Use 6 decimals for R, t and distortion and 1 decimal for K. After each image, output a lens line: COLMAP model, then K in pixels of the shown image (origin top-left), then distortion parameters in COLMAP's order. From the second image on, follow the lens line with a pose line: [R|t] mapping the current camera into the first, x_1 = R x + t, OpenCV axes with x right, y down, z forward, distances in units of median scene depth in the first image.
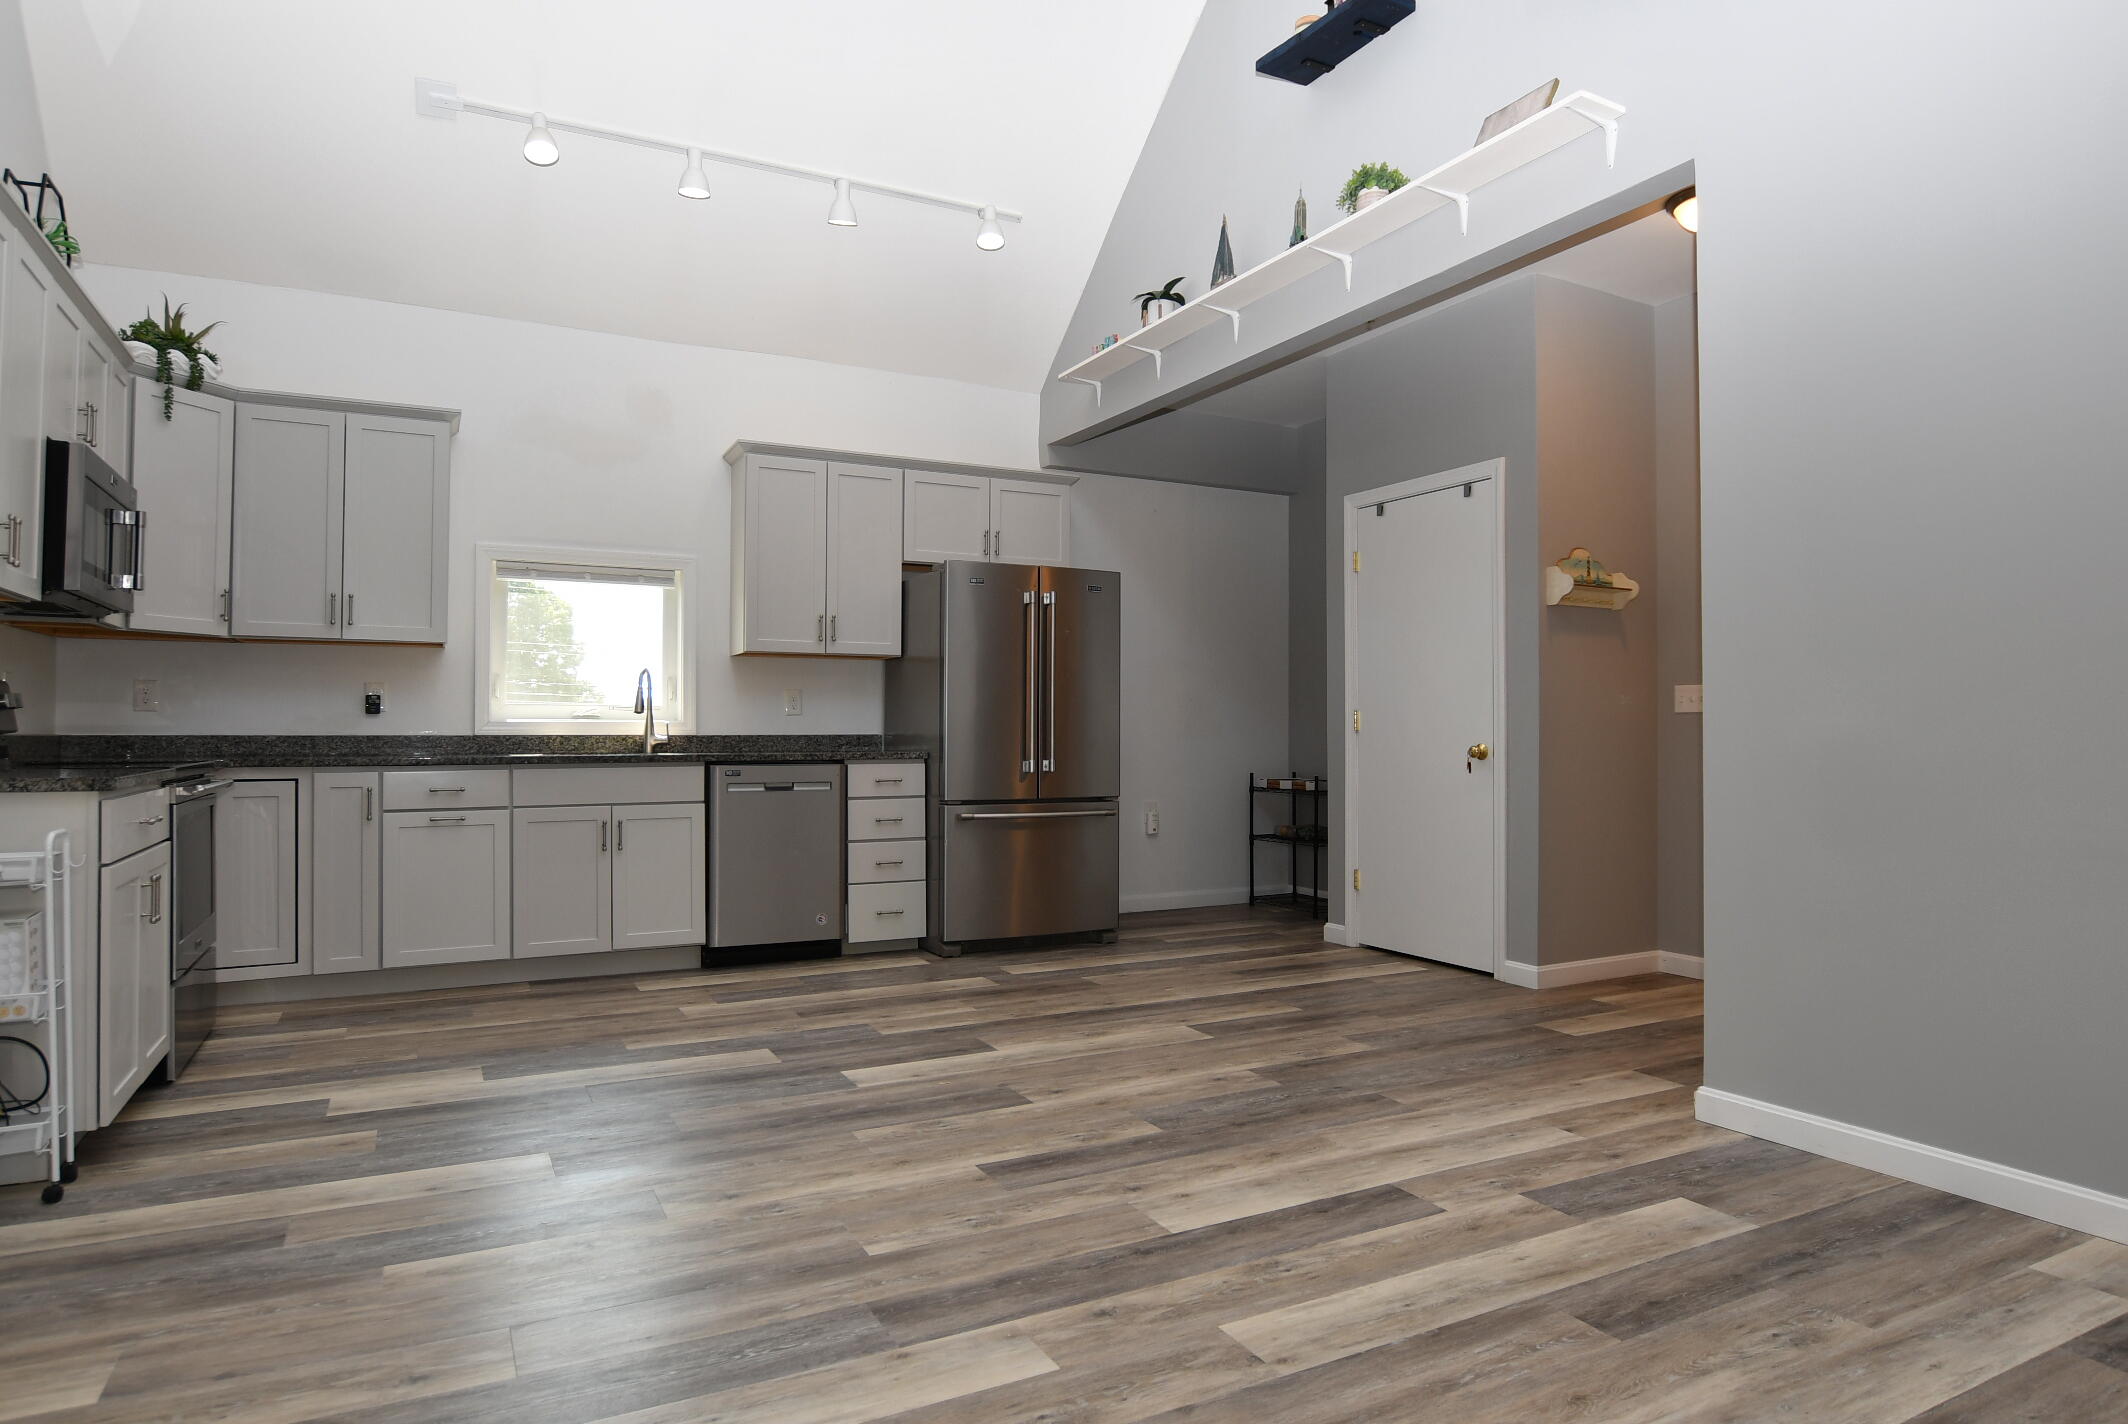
lens RADIAL K [[1223.9, 0, 1053.8], [0, 1223.9, 714.5], [0, 0, 1]] dist [-0.031053, 0.003229]
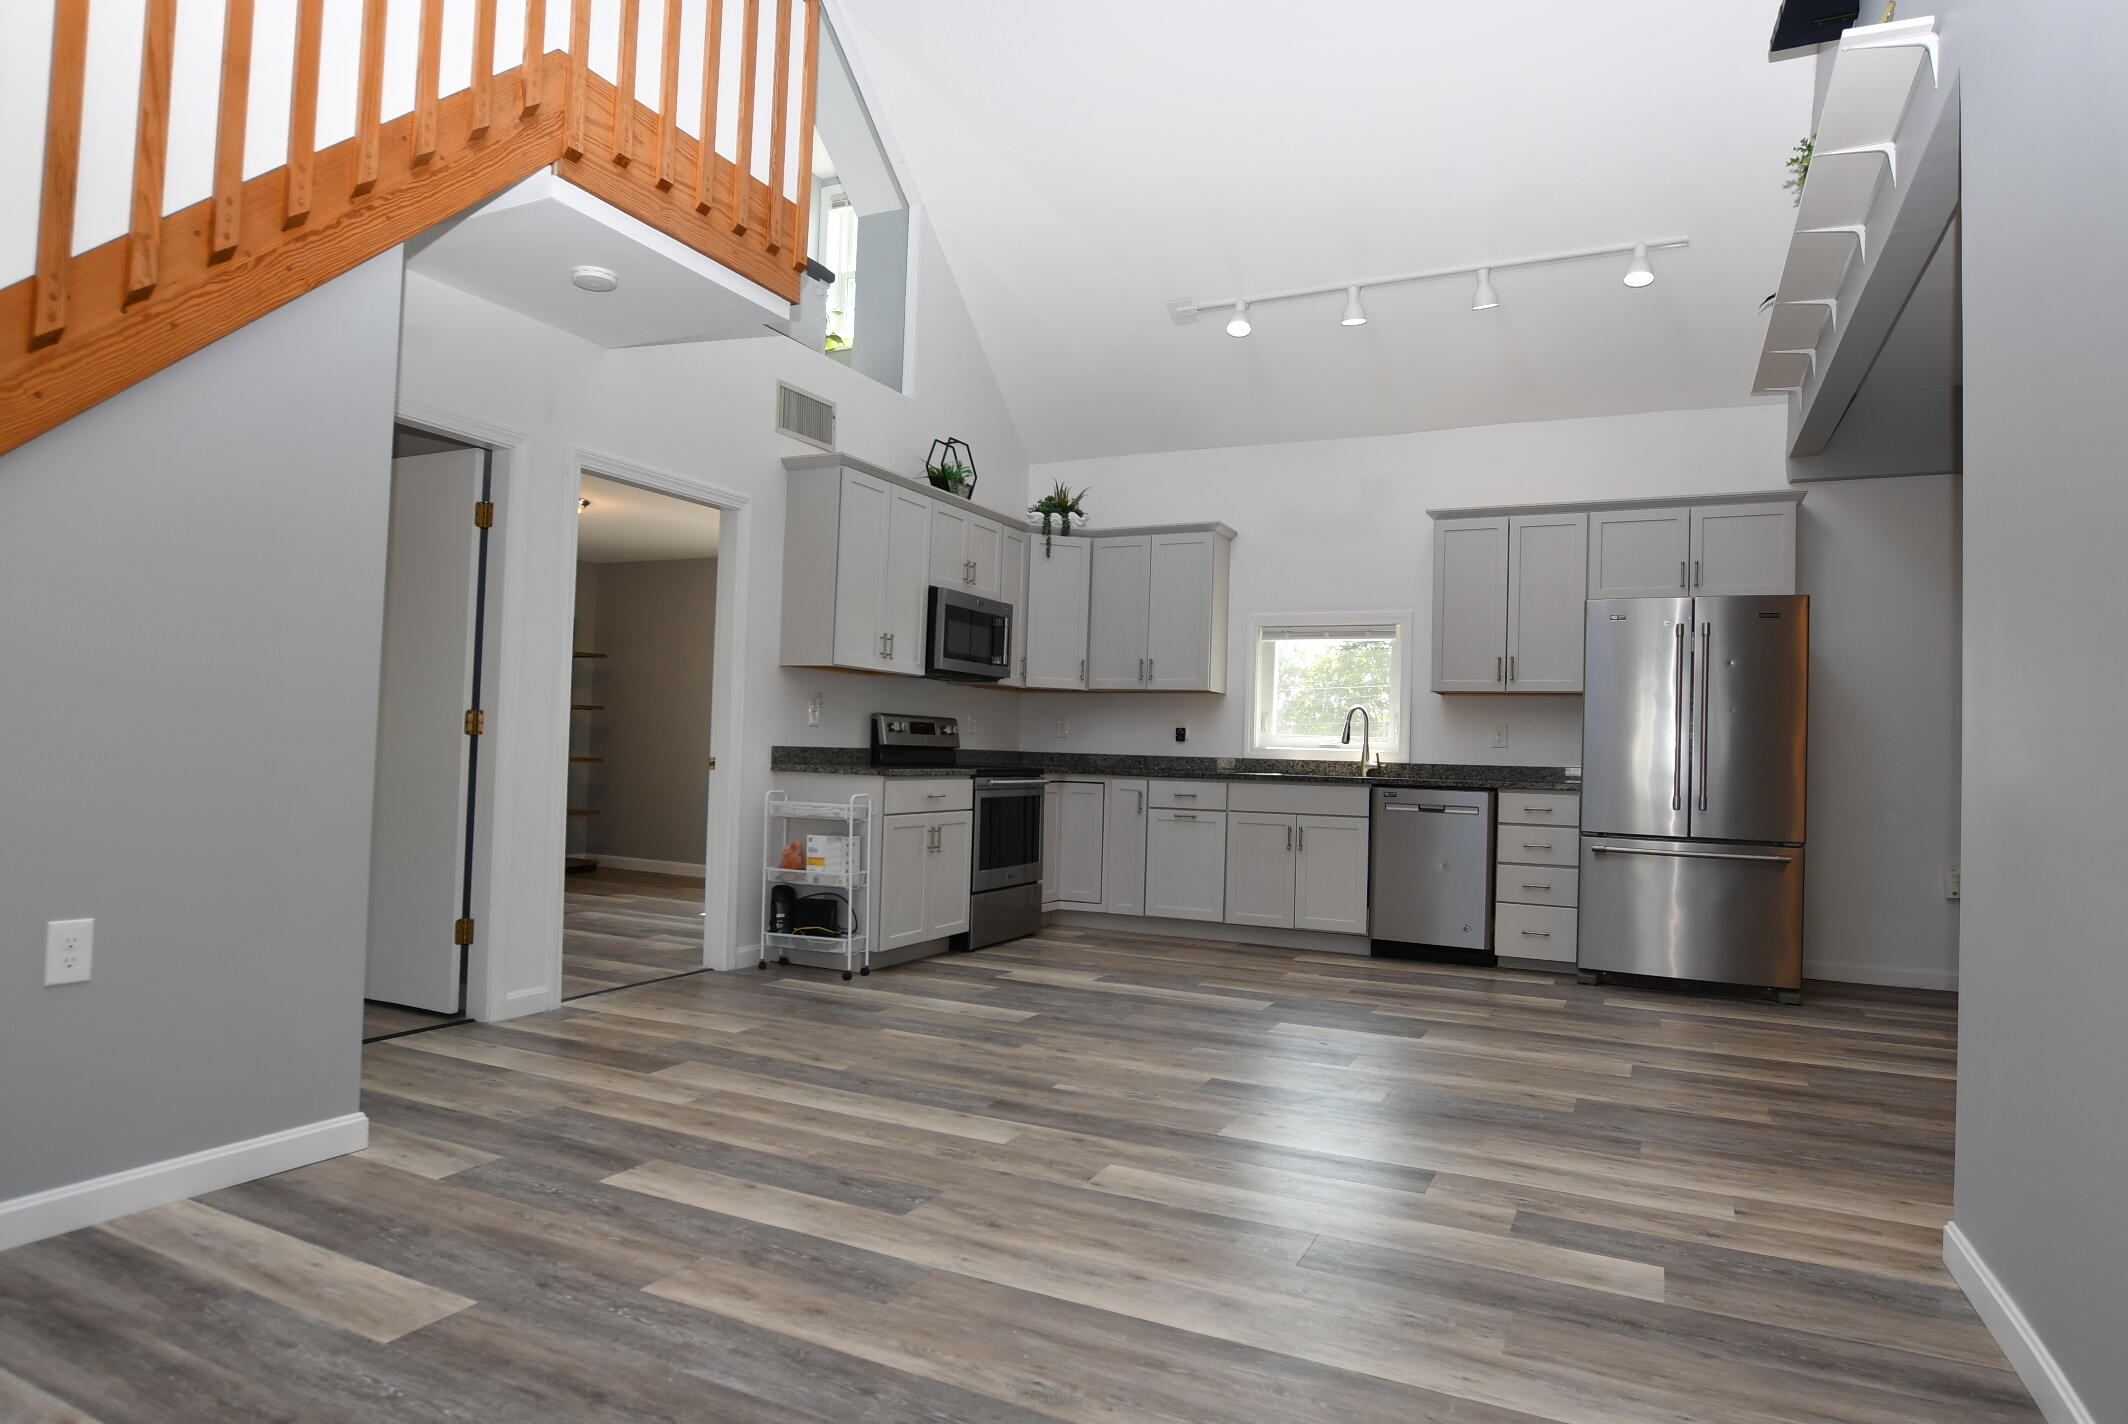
lens RADIAL K [[1223.9, 0, 1051.2], [0, 1223.9, 712.2], [0, 0, 1]] dist [-0.031053, 0.003229]
pose [[0.589861, -0.008005, -0.807465, 0.688445], [-0.017824, 0.999578, -0.022930, 0.001558], [0.807308, 0.027917, 0.589470, 0.041848]]
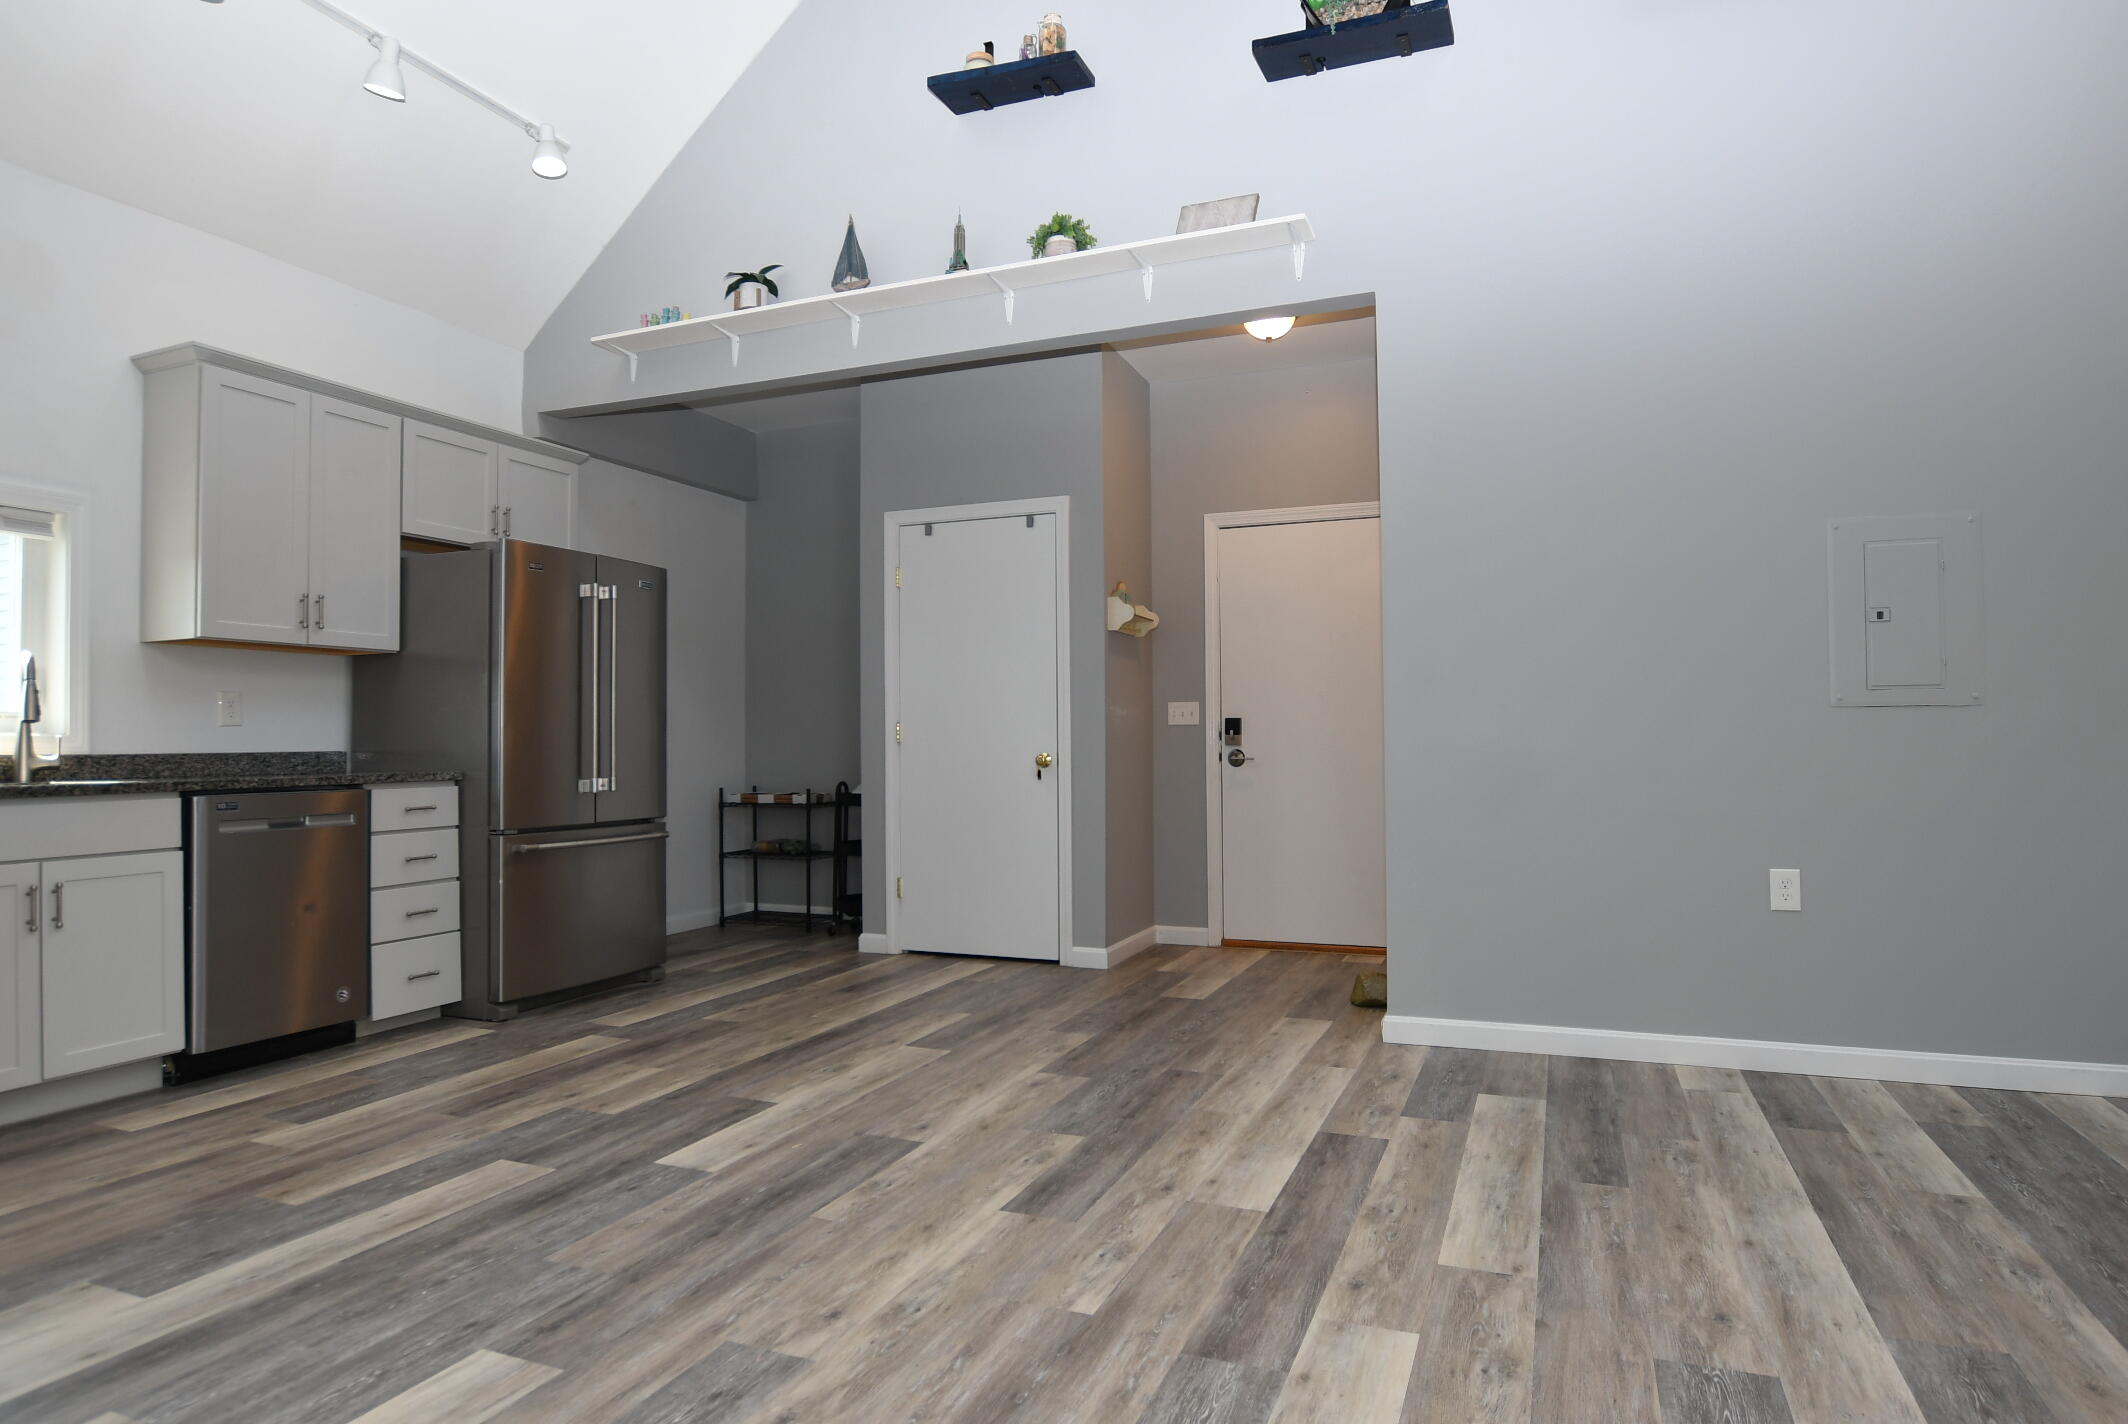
lens RADIAL K [[1223.9, 0, 1050.6], [0, 1223.9, 715.4], [0, 0, 1]] dist [-0.031053, 0.003229]
pose [[0.767193, 0.007187, 0.641376, -0.474053], [-0.000181, 0.999940, -0.010989, 0.003063], [-0.641417, 0.008314, 0.767148, 0.196361]]
